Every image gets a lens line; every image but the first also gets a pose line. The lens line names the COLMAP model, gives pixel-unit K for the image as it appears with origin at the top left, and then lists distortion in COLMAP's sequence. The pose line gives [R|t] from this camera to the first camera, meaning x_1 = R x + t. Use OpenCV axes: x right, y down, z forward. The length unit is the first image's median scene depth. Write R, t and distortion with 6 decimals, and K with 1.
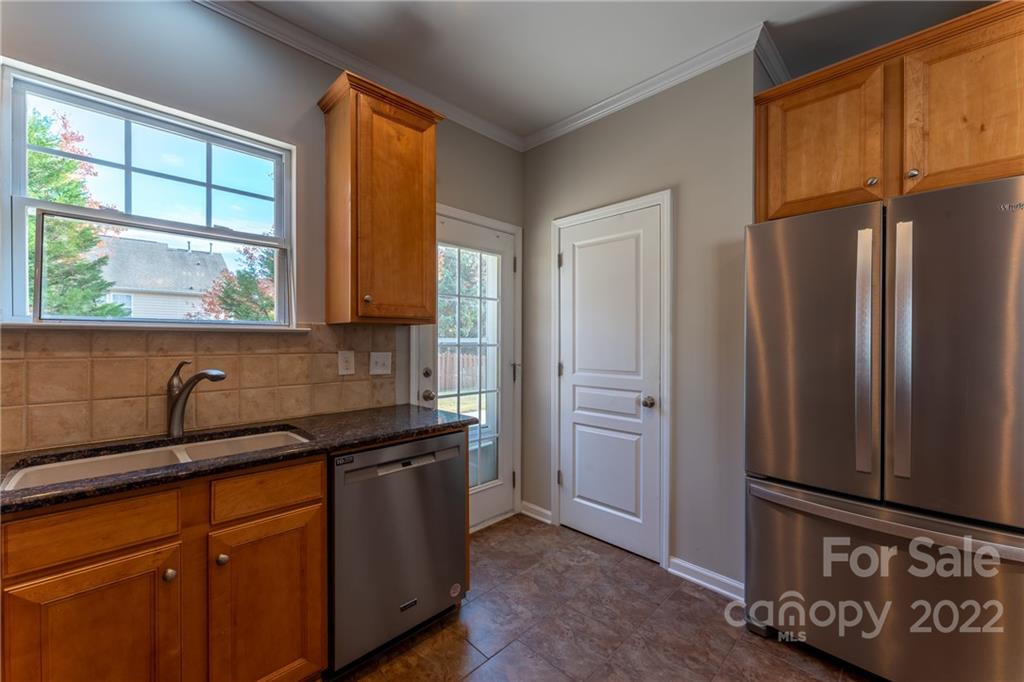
lens RADIAL K [[412.4, 0, 512.0], [0, 412.4, 341.0], [0, 0, 1]] dist [-0.000196, -0.000056]
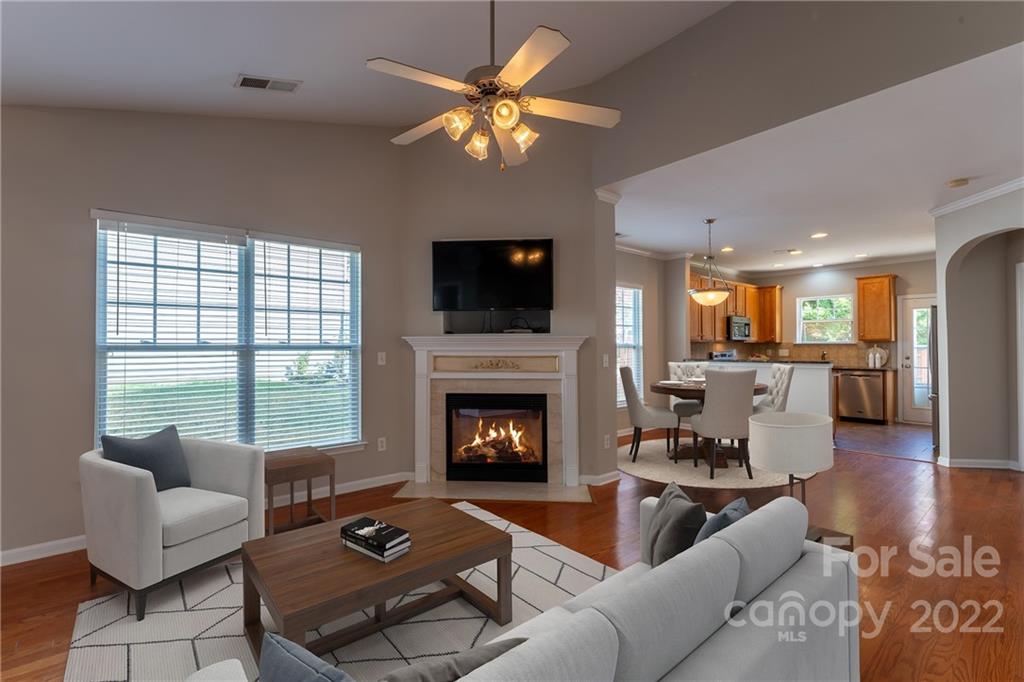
lens RADIAL K [[454.3, 0, 512.0], [0, 454.3, 341.0], [0, 0, 1]] dist [-0.003421, -0.000287]
pose [[-0.085874, -0.014794, -0.996196, 3.832093], [-0.000029, 0.999890, -0.014846, 0.015330], [0.996306, -0.001246, -0.085865, -1.728982]]
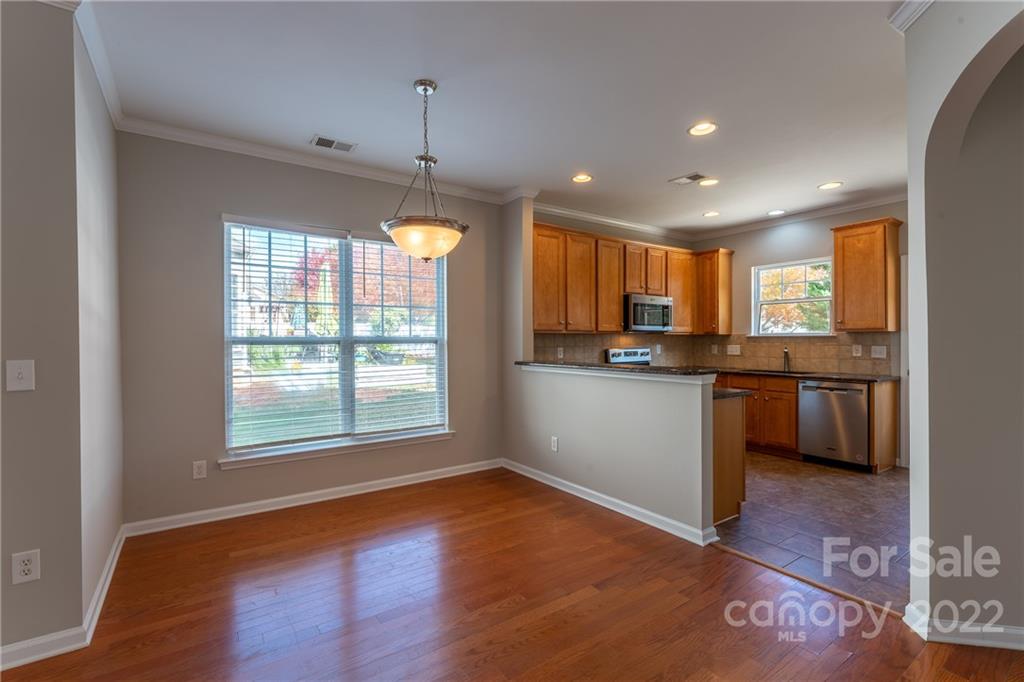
lens RADIAL K [[460.9, 0, 510.4], [0, 460.9, 342.2], [0, 0, 1]] dist [-0.001559, -0.000207]
pose [[-0.180243, 0.003102, -0.983617, 2.368815], [-0.000299, 0.999995, 0.003209, 0.004223], [0.983622, 0.000873, -0.180241, -0.320530]]
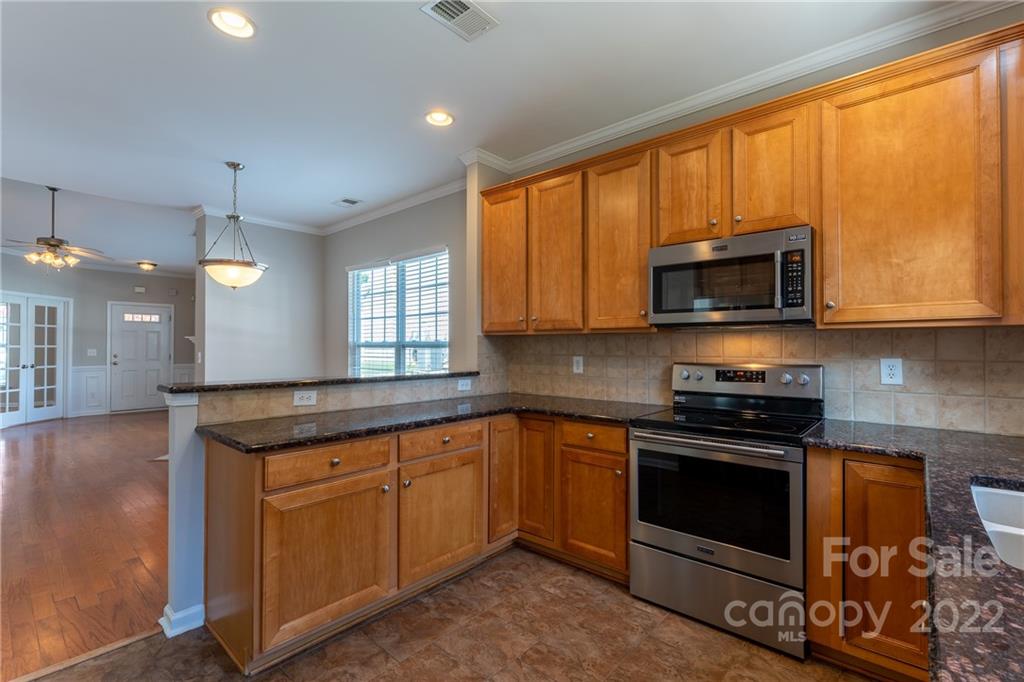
lens RADIAL K [[460.9, 0, 510.4], [0, 460.9, 342.2], [0, 0, 1]] dist [-0.001559, -0.000207]
pose [[-0.998045, -0.001223, -0.062486, 0.077167], [-0.001008, 0.999993, -0.003465, -0.002740], [0.062490, -0.003396, -0.998040, 1.145691]]
